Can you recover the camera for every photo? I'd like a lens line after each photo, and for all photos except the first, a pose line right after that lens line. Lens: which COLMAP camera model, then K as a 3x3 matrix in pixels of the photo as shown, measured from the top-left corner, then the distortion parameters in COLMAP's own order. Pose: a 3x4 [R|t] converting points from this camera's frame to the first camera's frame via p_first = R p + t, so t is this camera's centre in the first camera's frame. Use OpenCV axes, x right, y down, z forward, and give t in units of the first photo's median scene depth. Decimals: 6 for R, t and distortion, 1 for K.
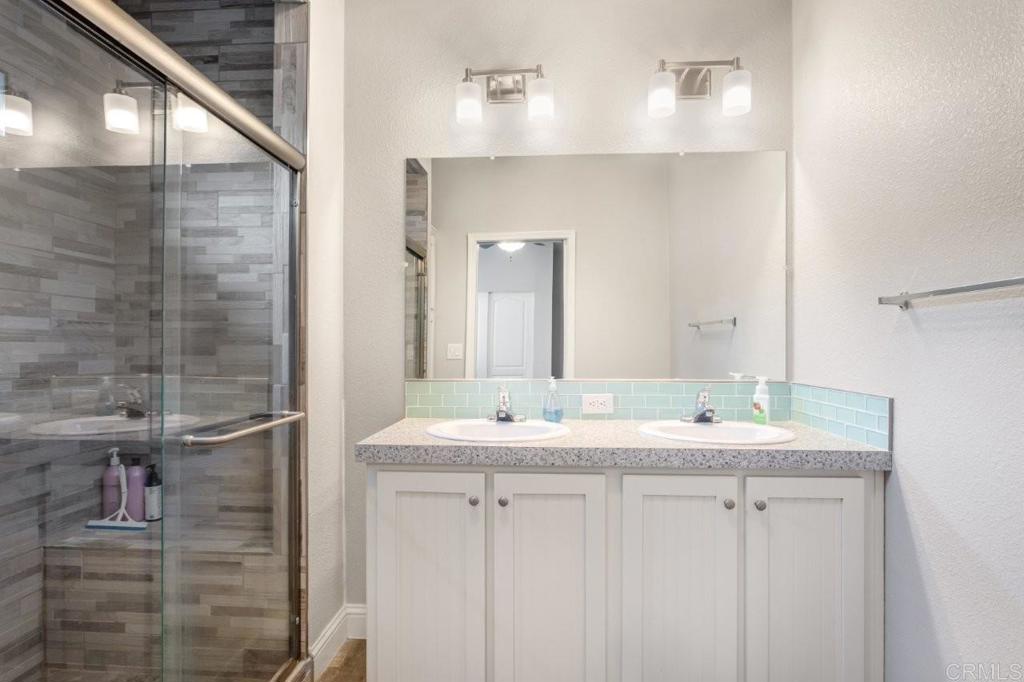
lens RADIAL K [[510.8, 0, 509.9], [0, 510.8, 337.4], [0, 0, 1]] dist [-0.013404, 0.009170]
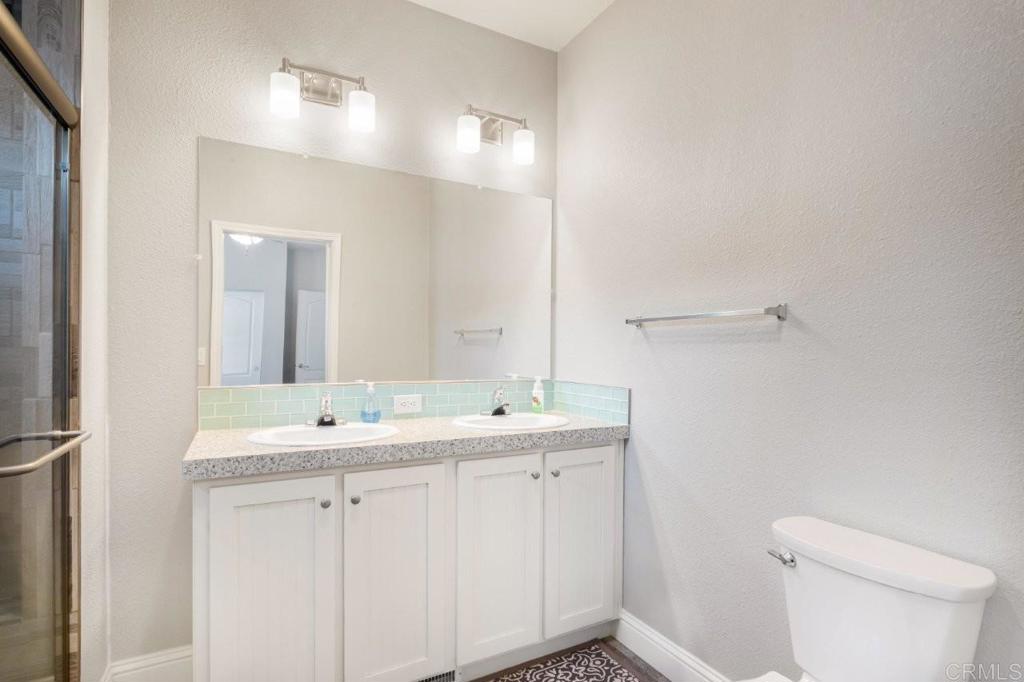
lens RADIAL K [[510.8, 0, 511.8], [0, 510.8, 347.6], [0, 0, 1]] dist [-0.013404, 0.009170]
pose [[0.843910, 0.010244, 0.536388, -0.259303], [-0.015933, 0.999855, 0.005972, -0.000575], [-0.536249, -0.013585, 0.843951, -0.039905]]
